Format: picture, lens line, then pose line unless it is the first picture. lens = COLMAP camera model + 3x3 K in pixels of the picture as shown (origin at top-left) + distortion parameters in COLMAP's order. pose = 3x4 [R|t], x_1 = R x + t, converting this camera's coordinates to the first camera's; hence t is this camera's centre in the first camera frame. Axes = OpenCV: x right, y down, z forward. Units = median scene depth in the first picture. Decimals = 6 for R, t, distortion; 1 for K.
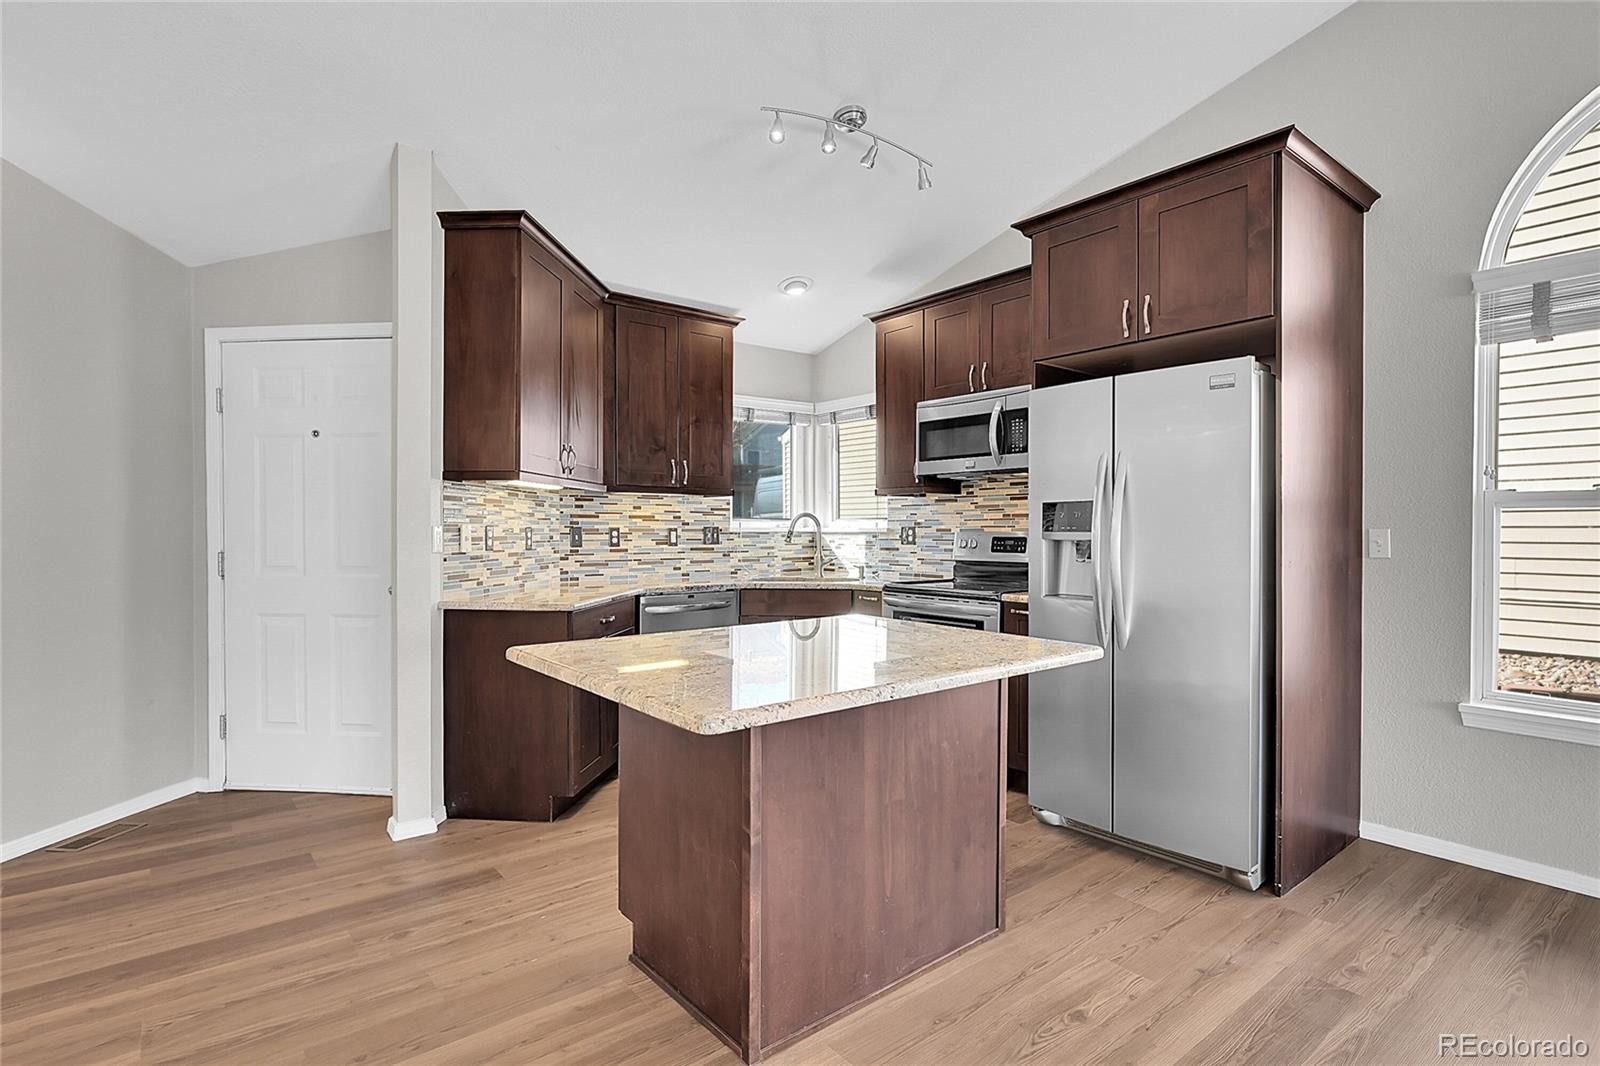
lens RADIAL K [[778.2, 0, 800.0], [0, 778.2, 533.0], [0, 0, 1]] dist [0.000058, -0.000069]
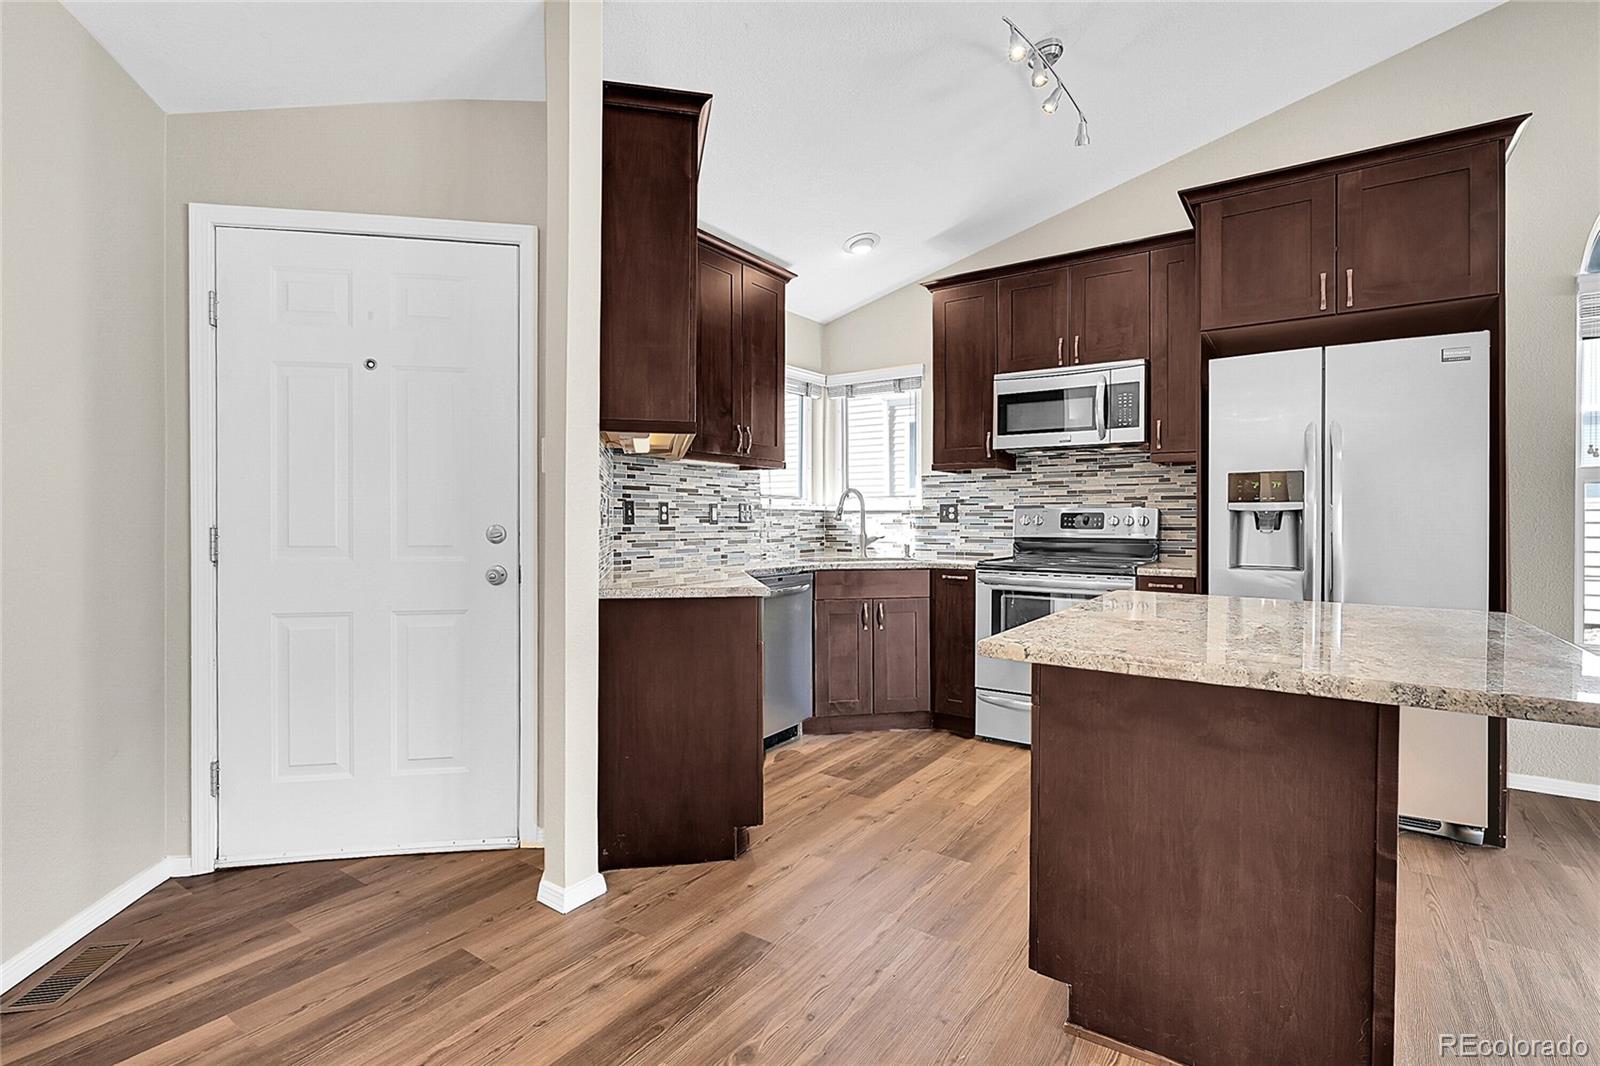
lens RADIAL K [[748.1, 0, 797.2], [0, 748.1, 519.5], [0, 0, 1]] dist [0.000022, 0.000050]
pose [[0.961301, 0.000175, 0.275500, -0.335472], [0.000900, 0.999992, -0.003772, 0.016093], [-0.275499, 0.003874, 0.961294, 0.168408]]
